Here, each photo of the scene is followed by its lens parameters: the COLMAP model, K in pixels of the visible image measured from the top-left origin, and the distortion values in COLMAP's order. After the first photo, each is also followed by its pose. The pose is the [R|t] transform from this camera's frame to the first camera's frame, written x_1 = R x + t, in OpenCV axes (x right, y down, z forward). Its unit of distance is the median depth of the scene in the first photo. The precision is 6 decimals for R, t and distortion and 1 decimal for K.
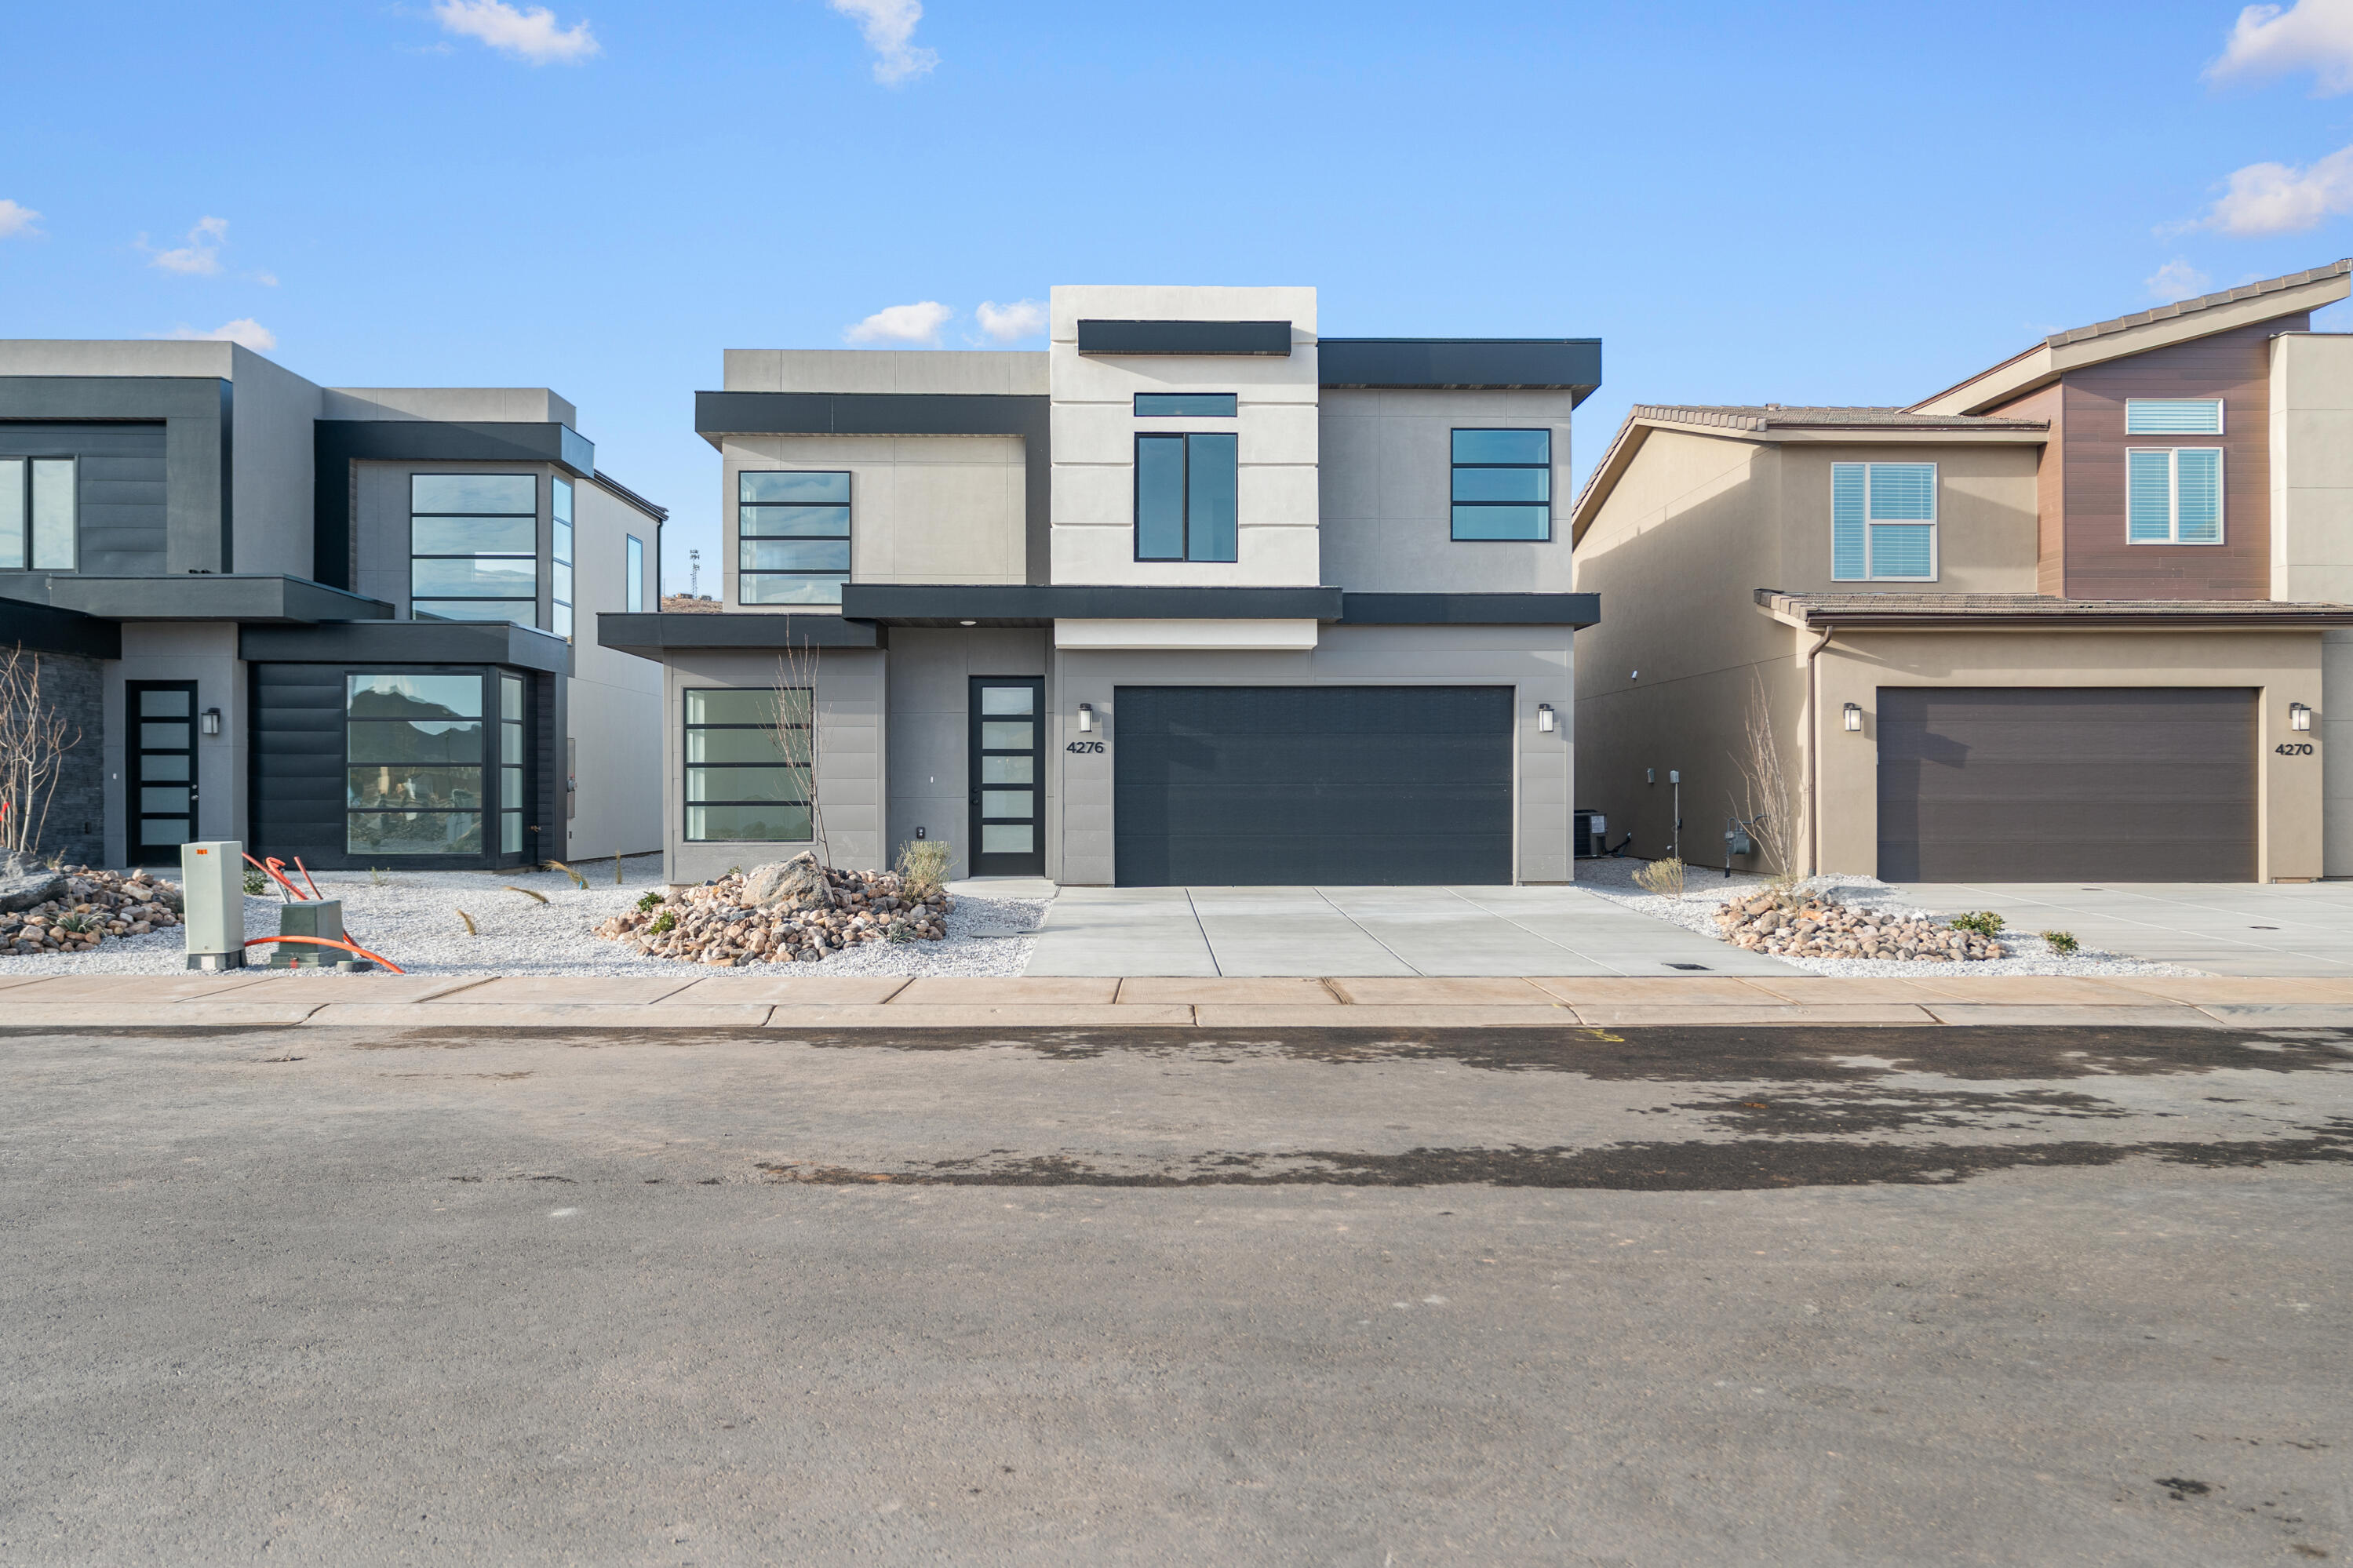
lens RADIAL K [[1733.6, 0, 1188.6], [0, 1733.6, 776.4], [0, 0, 1]] dist [0.003182, 0.008565]
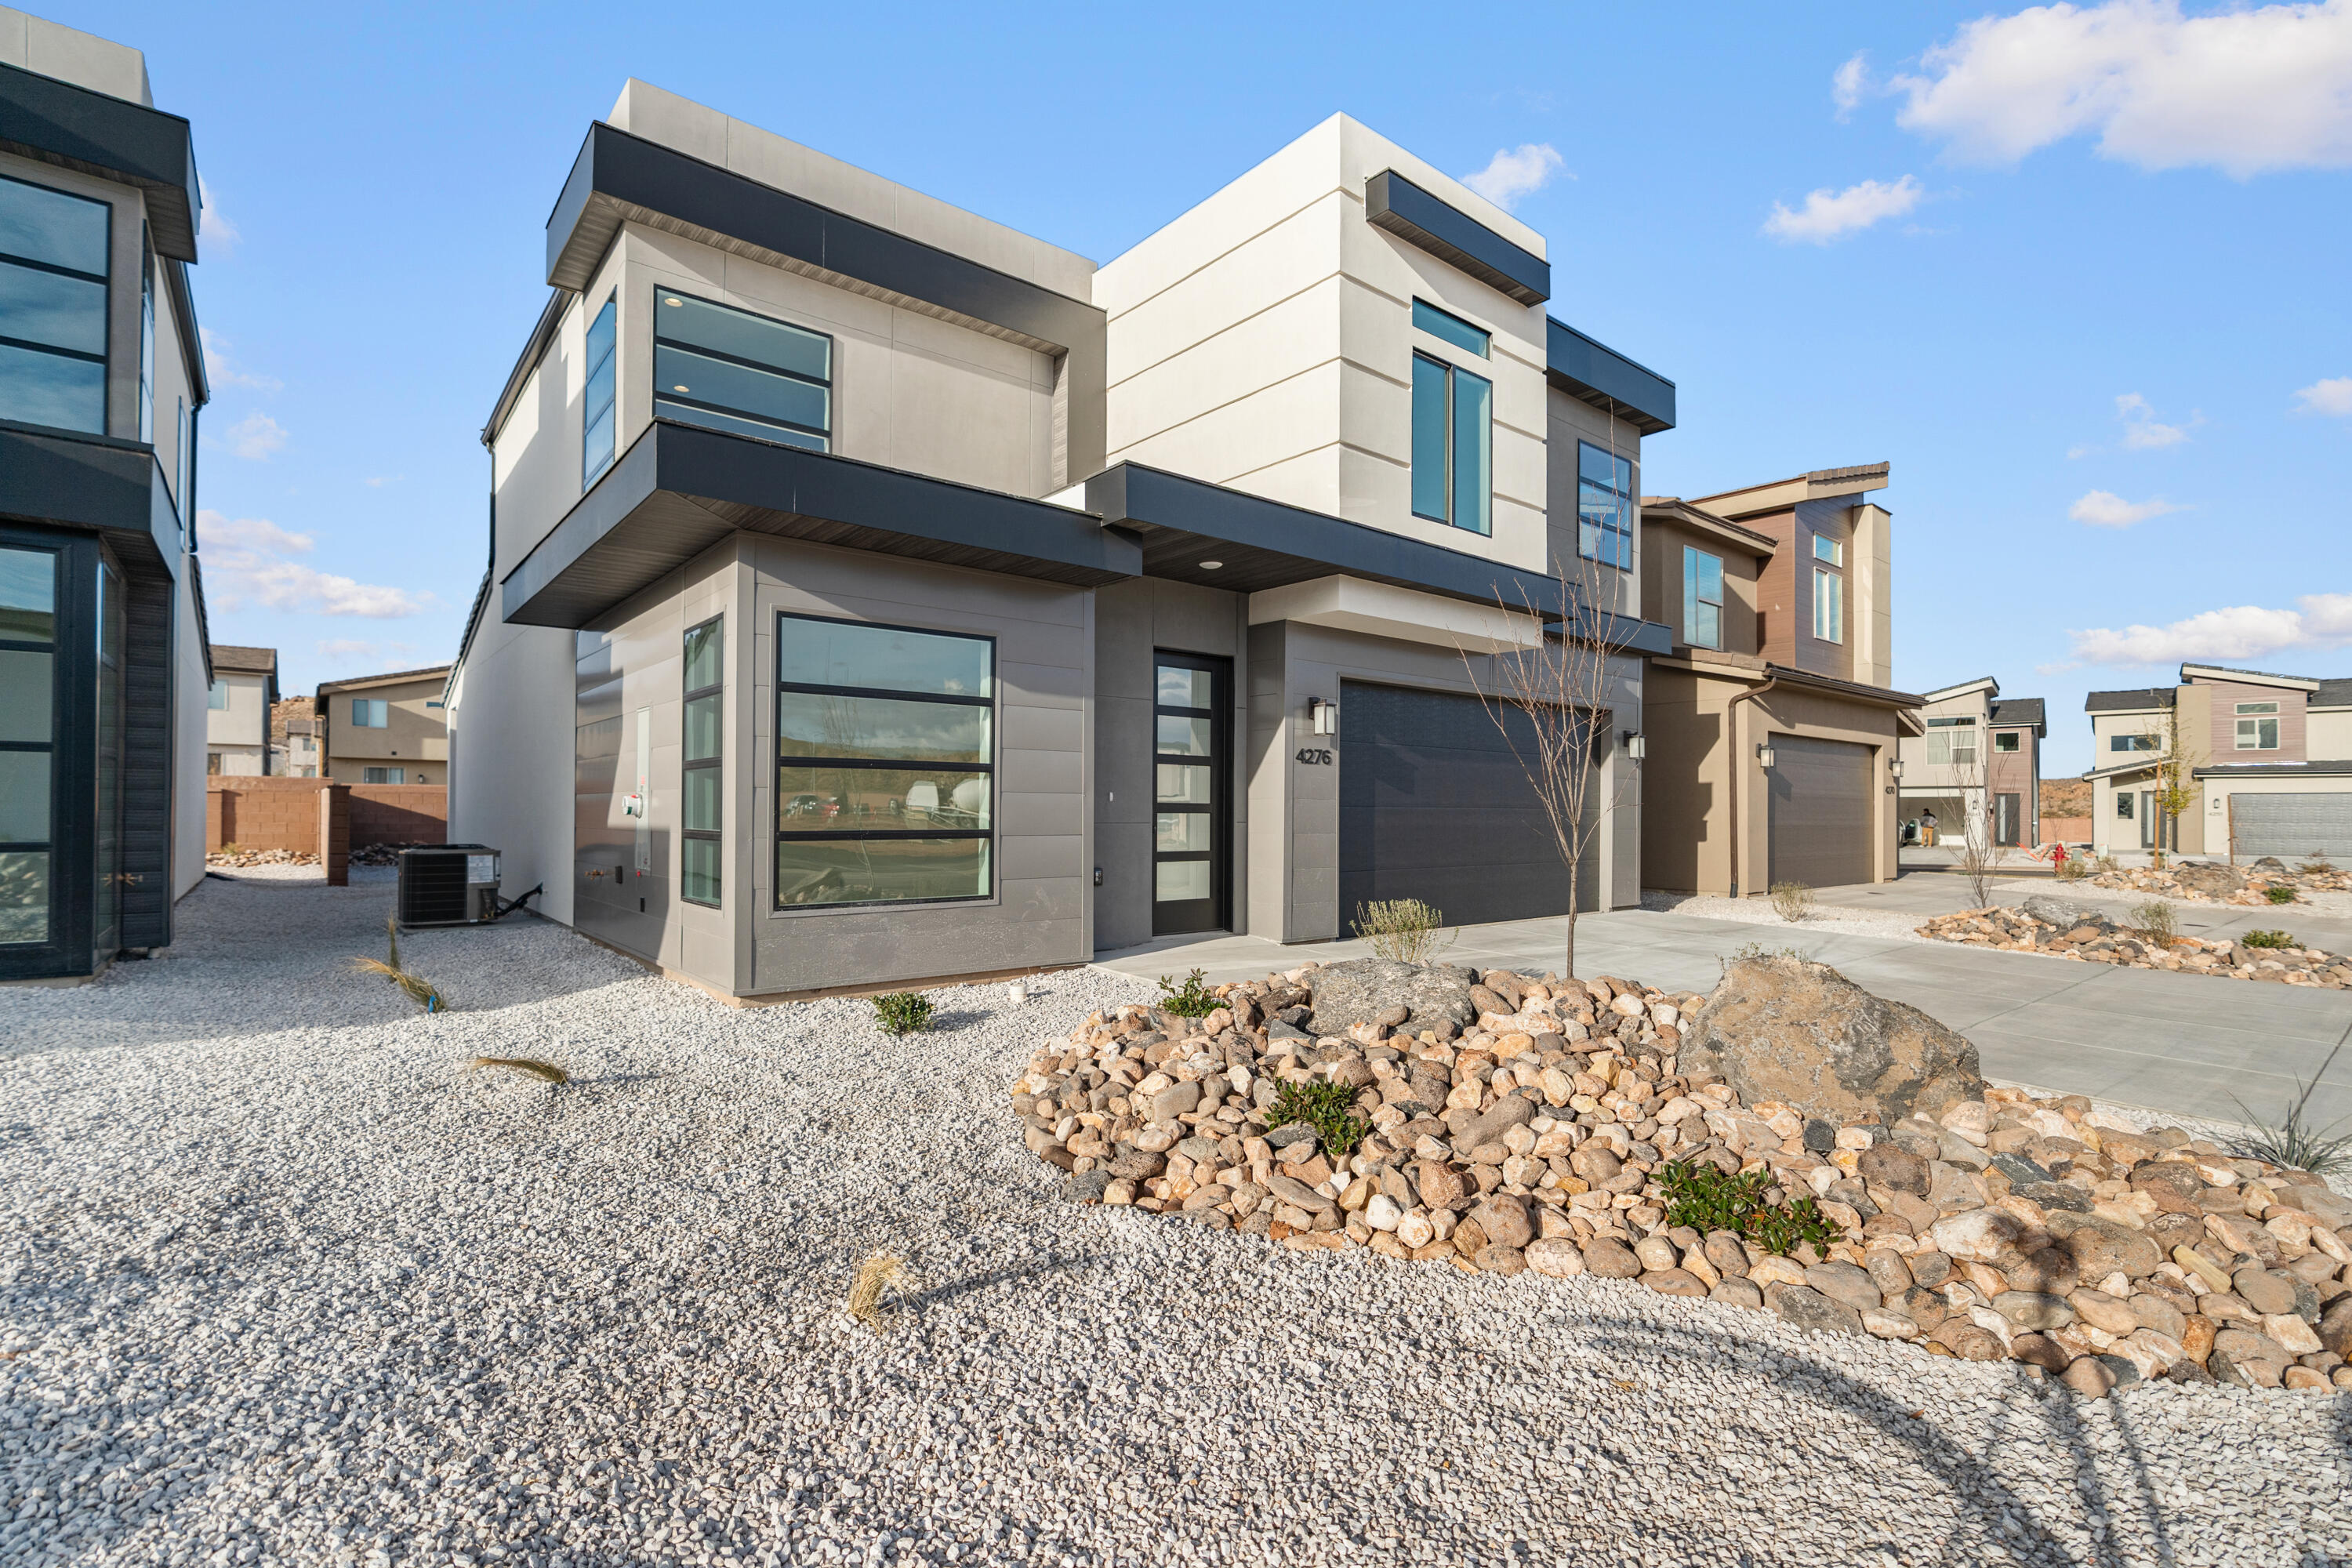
lens RADIAL K [[1070.5, 0, 1172.7], [0, 1070.5, 799.6], [0, 0, 1]] dist [-0.007954, 0.003572]
pose [[0.790089, 0.013532, 0.612843, -0.384127], [-0.013475, 0.999898, -0.004706, 0.004680], [-0.612844, -0.004540, 0.790191, 0.663007]]
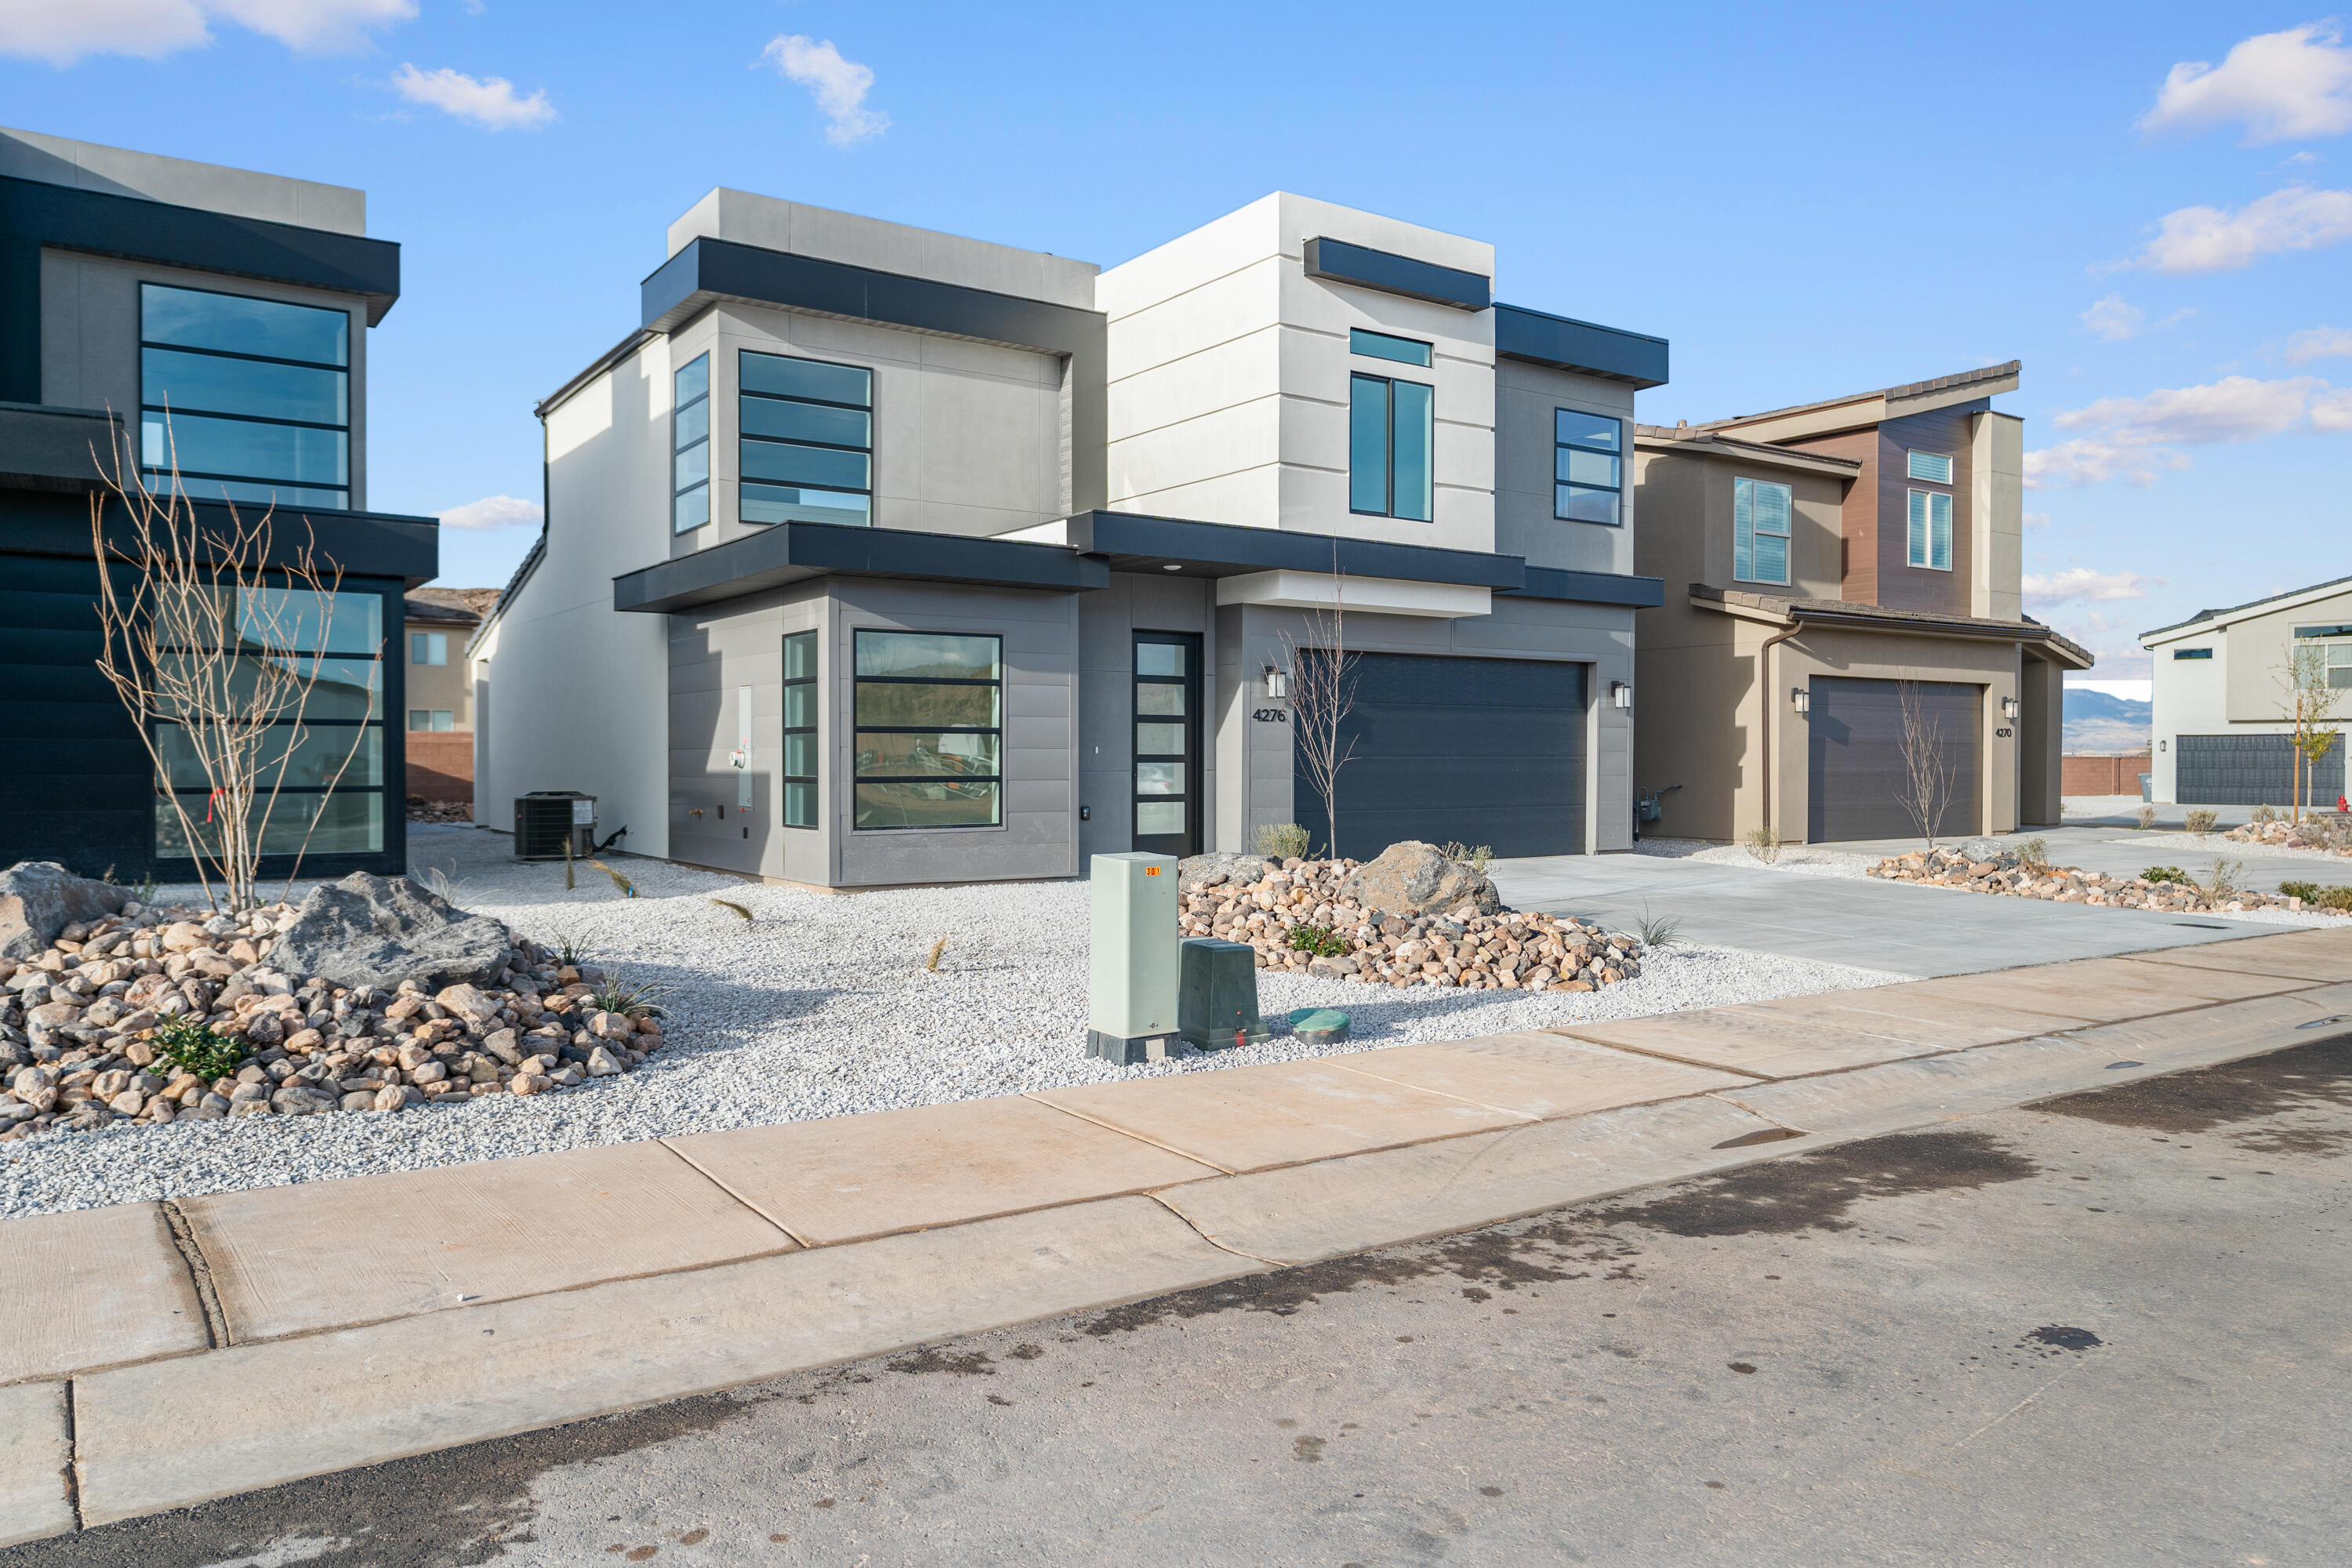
lens RADIAL K [[1592.0, 0, 1163.8], [0, 1592.0, 770.6], [0, 0, 1]] dist [0.006636, -0.001017]
pose [[0.842354, -0.001420, 0.538923, -0.541917], [-0.008293, 0.999844, 0.015598, -0.000417], [-0.538861, -0.017608, 0.842210, 0.330022]]
